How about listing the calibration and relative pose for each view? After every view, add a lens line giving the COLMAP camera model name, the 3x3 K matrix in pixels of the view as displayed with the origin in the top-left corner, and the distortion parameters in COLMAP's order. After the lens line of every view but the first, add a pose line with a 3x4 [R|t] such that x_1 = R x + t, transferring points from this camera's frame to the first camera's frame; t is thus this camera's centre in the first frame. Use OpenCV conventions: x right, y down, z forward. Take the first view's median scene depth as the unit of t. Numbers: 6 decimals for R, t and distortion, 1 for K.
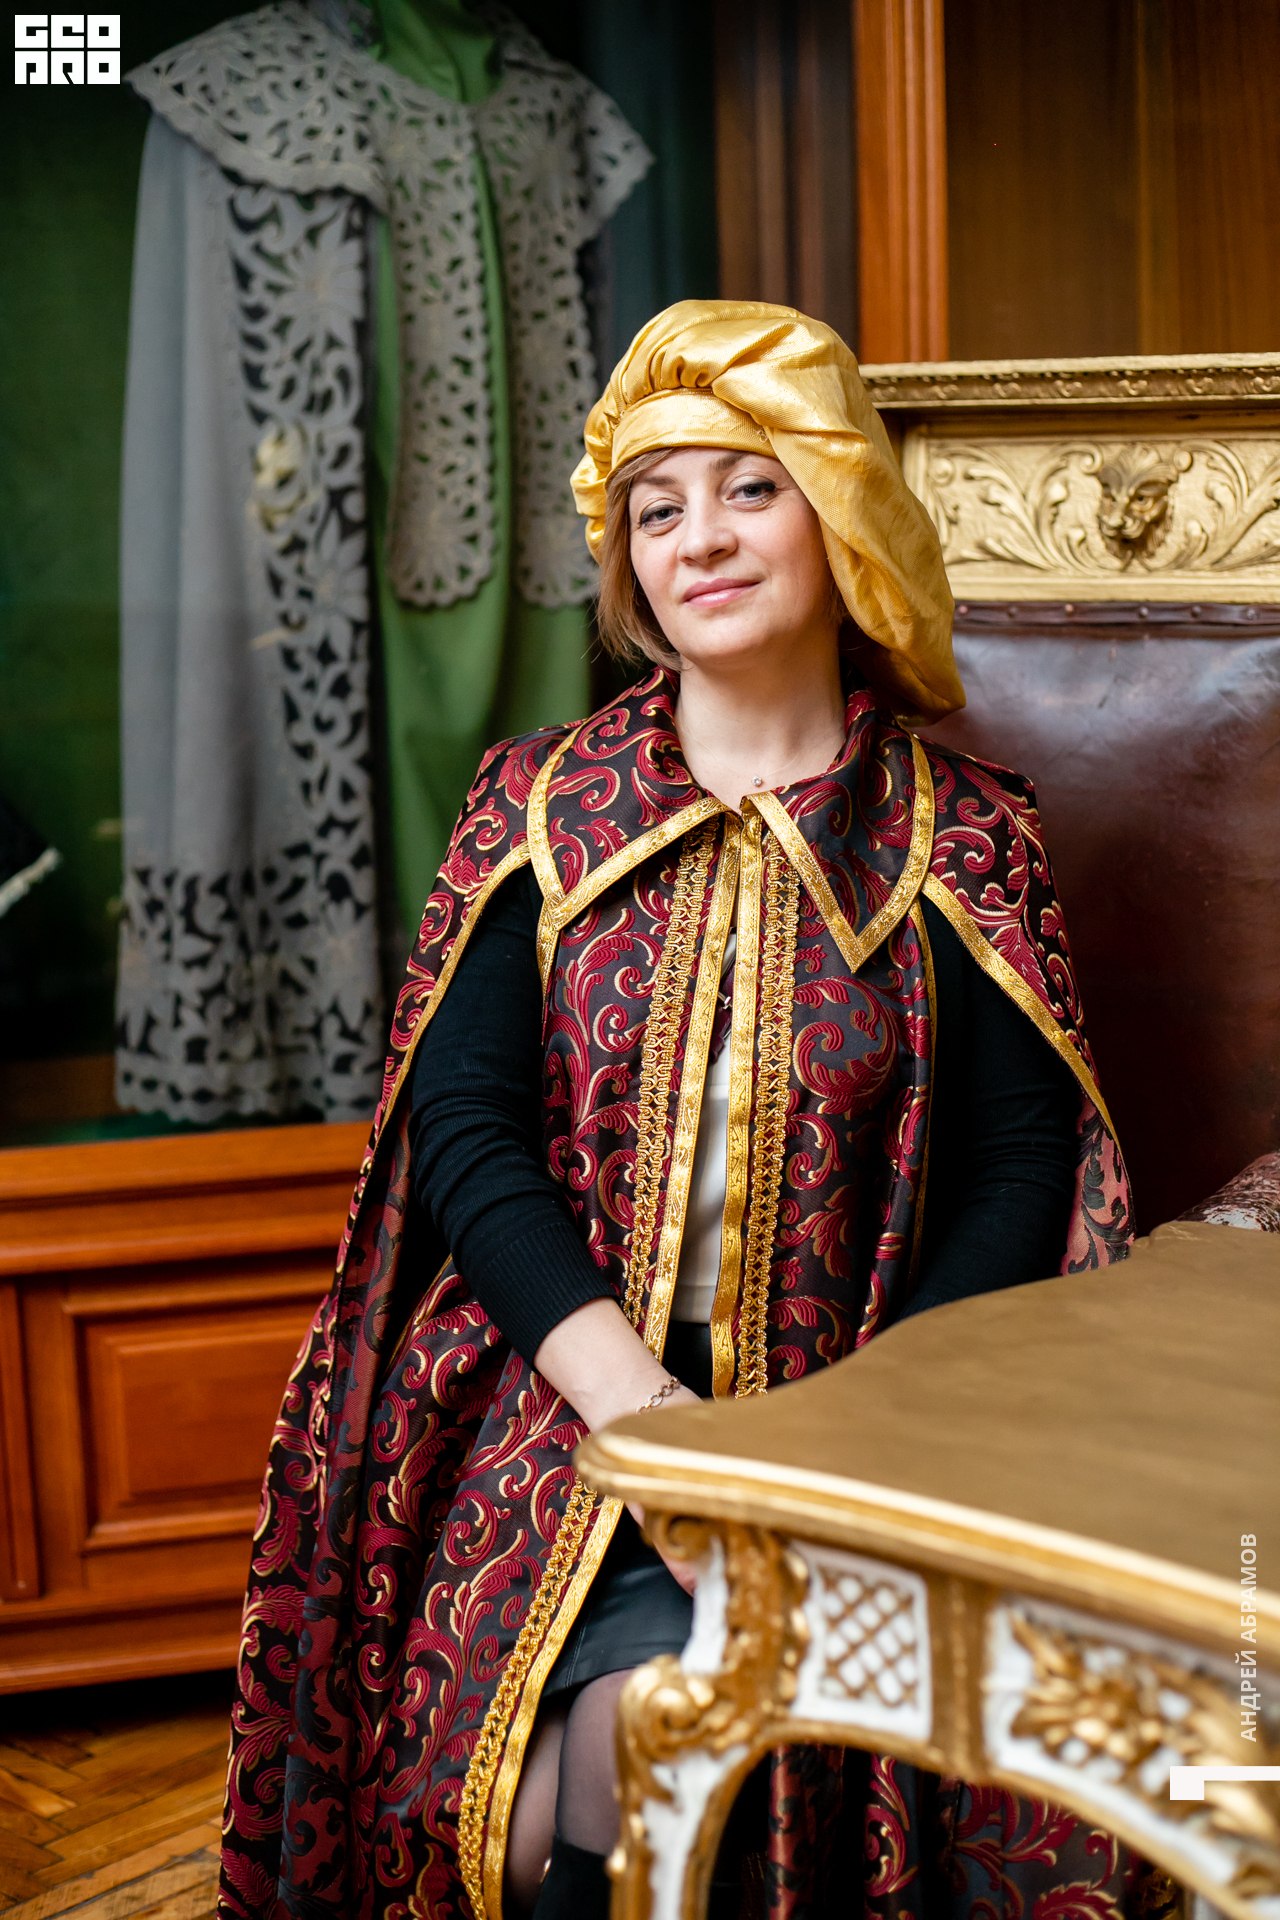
lens RADIAL K [[2767.8, 0, 640.0], [0, 2767.8, 960.0], [0, 0, 1]] dist [-0.291231, 0.900698]
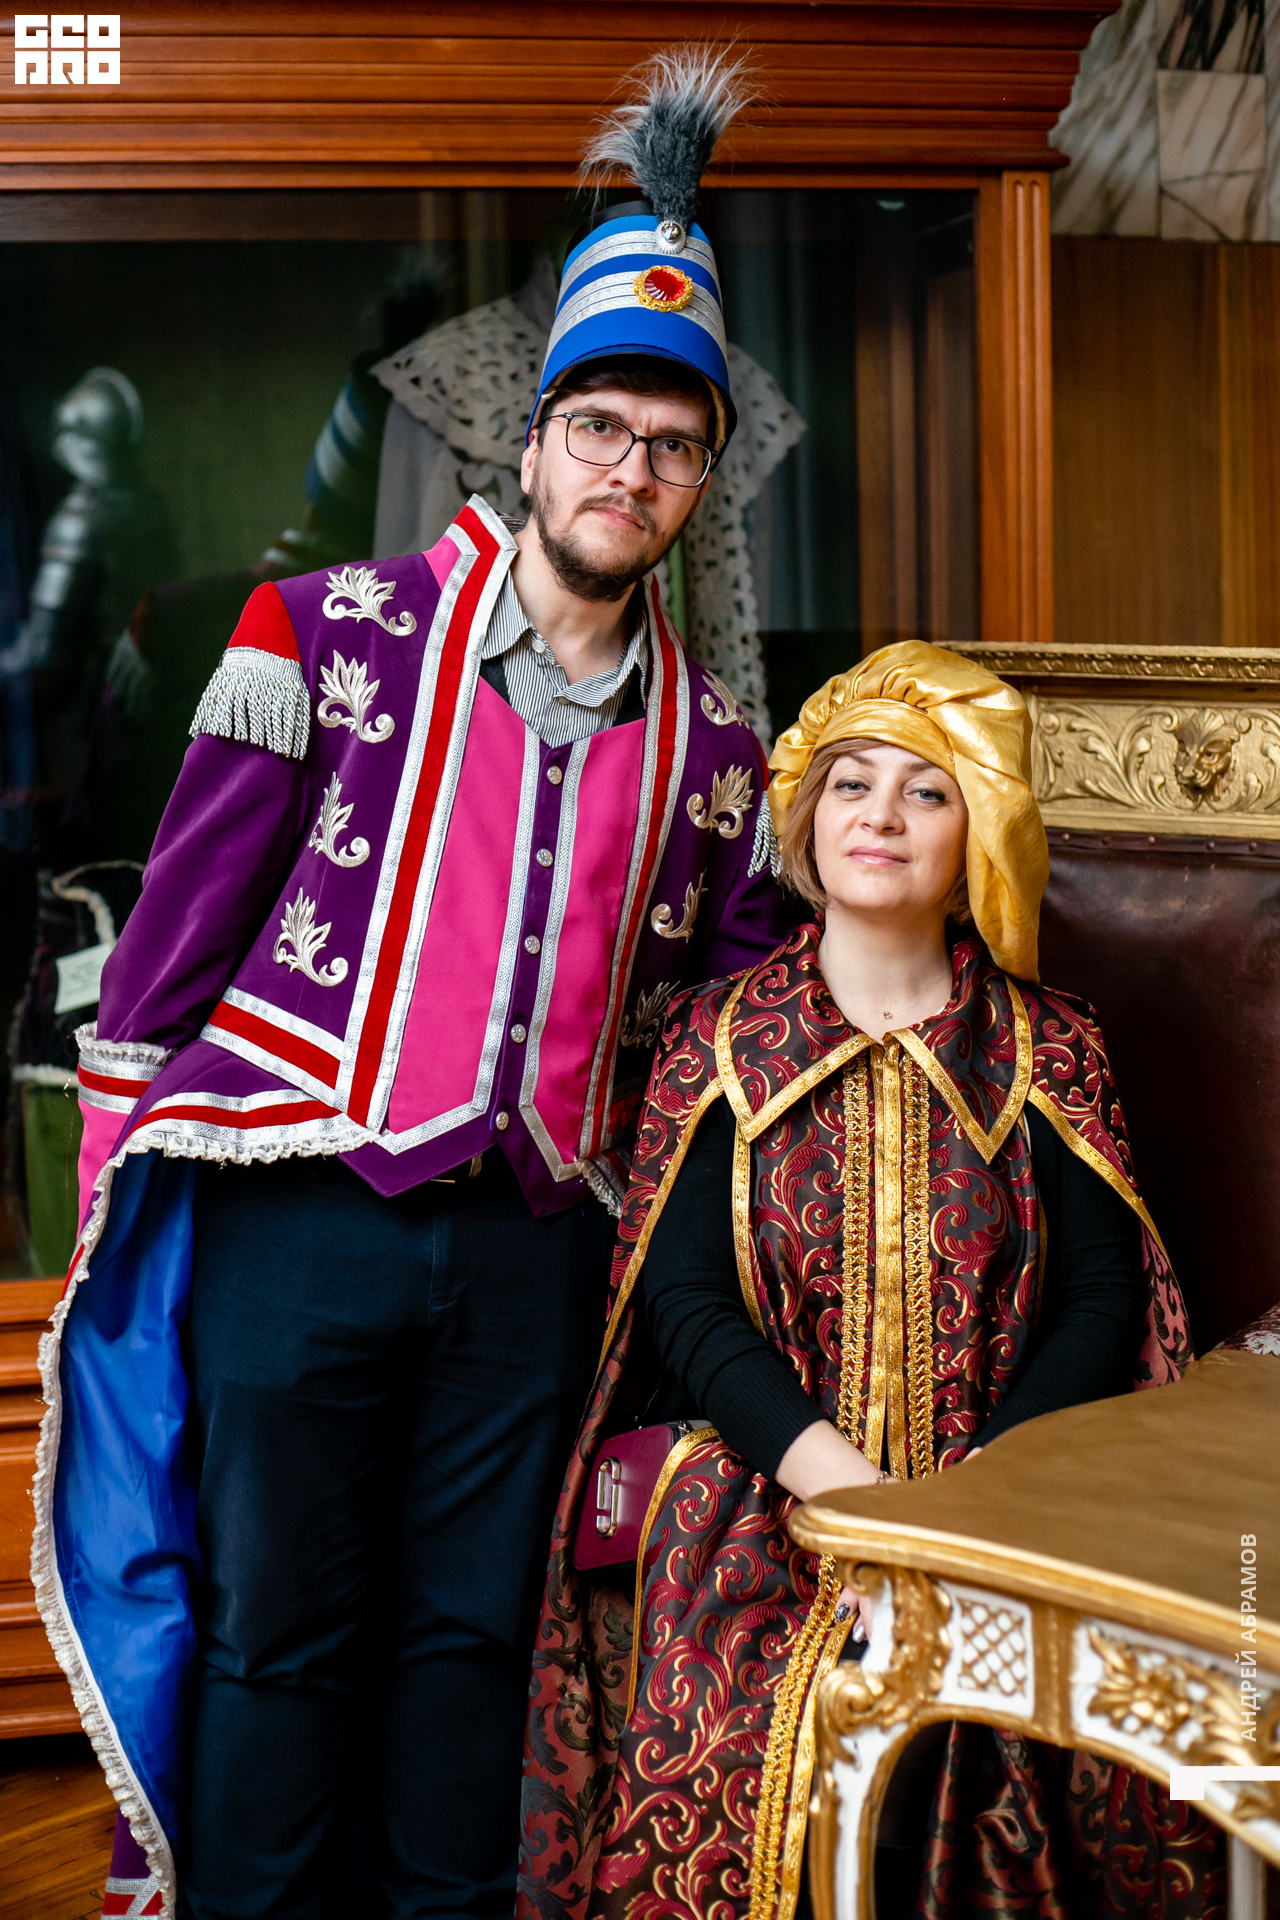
lens RADIAL K [[2767.8, 0, 640.0], [0, 2767.8, 960.0], [0, 0, 1]] dist [-0.291231, 0.900698]
pose [[0.999281, 0.007180, -0.037224, -0.050370], [-0.008037, 0.999705, -0.022928, -0.080480], [0.037048, 0.023211, 0.999044, -0.447228]]
